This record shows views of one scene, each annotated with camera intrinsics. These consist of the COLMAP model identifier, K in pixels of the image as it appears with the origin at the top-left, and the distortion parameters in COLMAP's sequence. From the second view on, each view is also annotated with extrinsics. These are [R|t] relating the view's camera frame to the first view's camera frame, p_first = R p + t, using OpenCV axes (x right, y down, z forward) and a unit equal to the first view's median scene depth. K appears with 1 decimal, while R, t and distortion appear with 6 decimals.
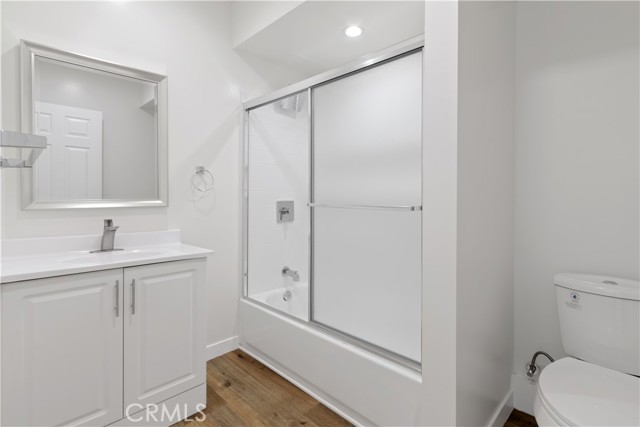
lens RADIAL K [[312.4, 0, 316.6], [0, 312.4, 196.2], [0, 0, 1]] dist [0.001621, -0.000040]
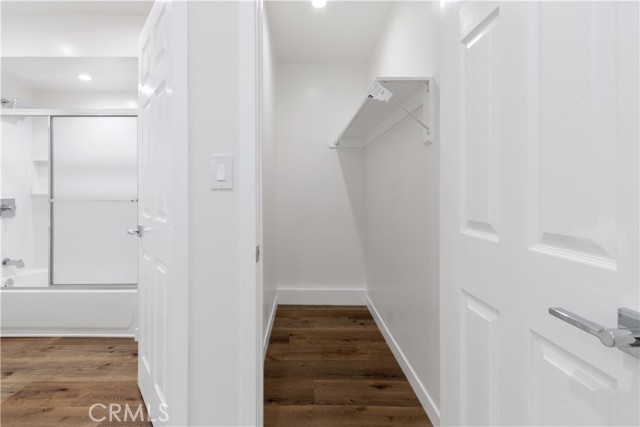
lens RADIAL K [[312.4, 0, 316.6], [0, 312.4, 196.2], [0, 0, 1]] dist [0.001621, -0.000040]
pose [[0.677890, -0.006746, 0.735133, -0.233813], [0.002604, 0.999974, 0.006774, 0.001514], [-0.735159, -0.002678, 0.677889, -0.789389]]
